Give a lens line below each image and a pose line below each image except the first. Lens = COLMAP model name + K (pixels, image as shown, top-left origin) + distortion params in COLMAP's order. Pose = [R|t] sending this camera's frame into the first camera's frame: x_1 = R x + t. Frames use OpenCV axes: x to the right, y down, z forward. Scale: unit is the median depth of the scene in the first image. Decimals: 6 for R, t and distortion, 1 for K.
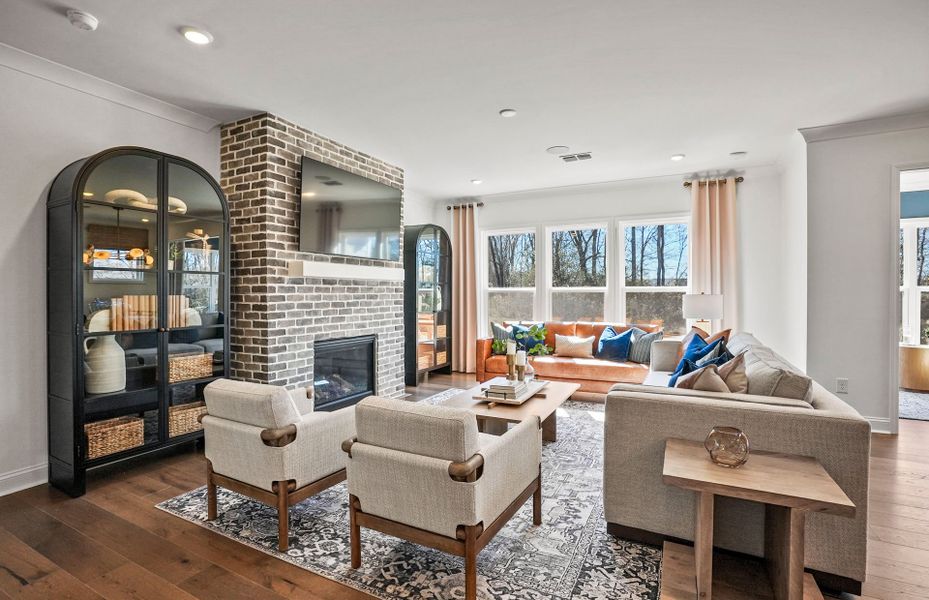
lens RADIAL K [[430.2, 0, 458.7], [0, 430.2, 299.2], [0, 0, 1]] dist [-0.023027, 0.003814]
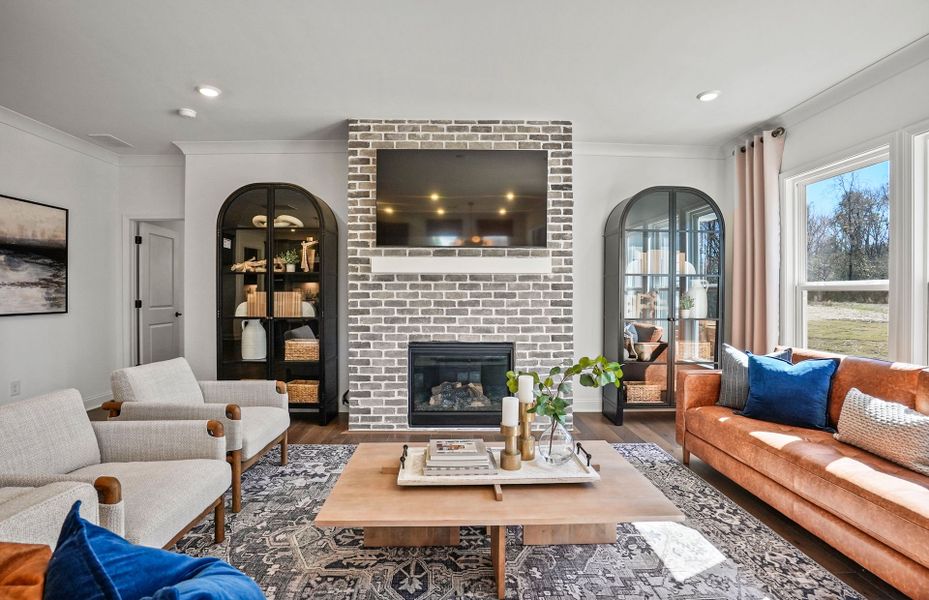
lens RADIAL K [[430.2, 0, 468.4], [0, 430.2, 292.8], [0, 0, 1]] dist [-0.023027, 0.003814]
pose [[0.494594, 0.004337, -0.869113, 0.587628], [-0.015196, 0.999878, -0.003658, -0.007721], [0.868991, 0.015016, 0.494599, 0.699635]]
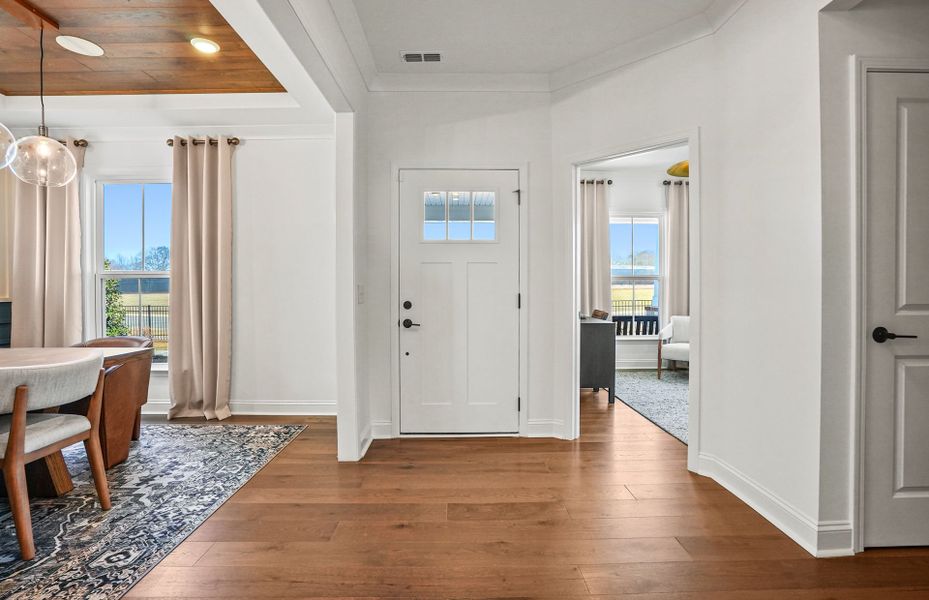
lens RADIAL K [[430.2, 0, 462.2], [0, 430.2, 294.7], [0, 0, 1]] dist [-0.023027, 0.003814]
pose [[-0.889742, 0.004979, -0.456437, -0.343735], [-0.003696, 0.999829, 0.018111, 0.011627], [0.456450, 0.017801, -0.889571, 1.658216]]
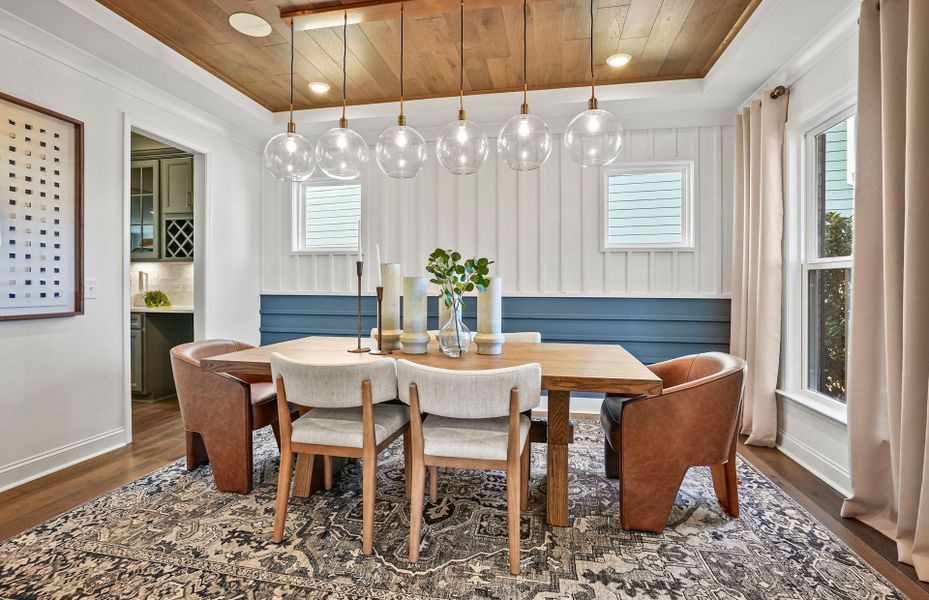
lens RADIAL K [[430.2, 0, 455.2], [0, 430.2, 288.8], [0, 0, 1]] dist [-0.023027, 0.003814]
pose [[-0.257563, -0.000300, 0.966262, -0.587841], [0.011031, 0.999934, 0.003250, 0.017881], [-0.966199, 0.011496, -0.257542, 1.098836]]
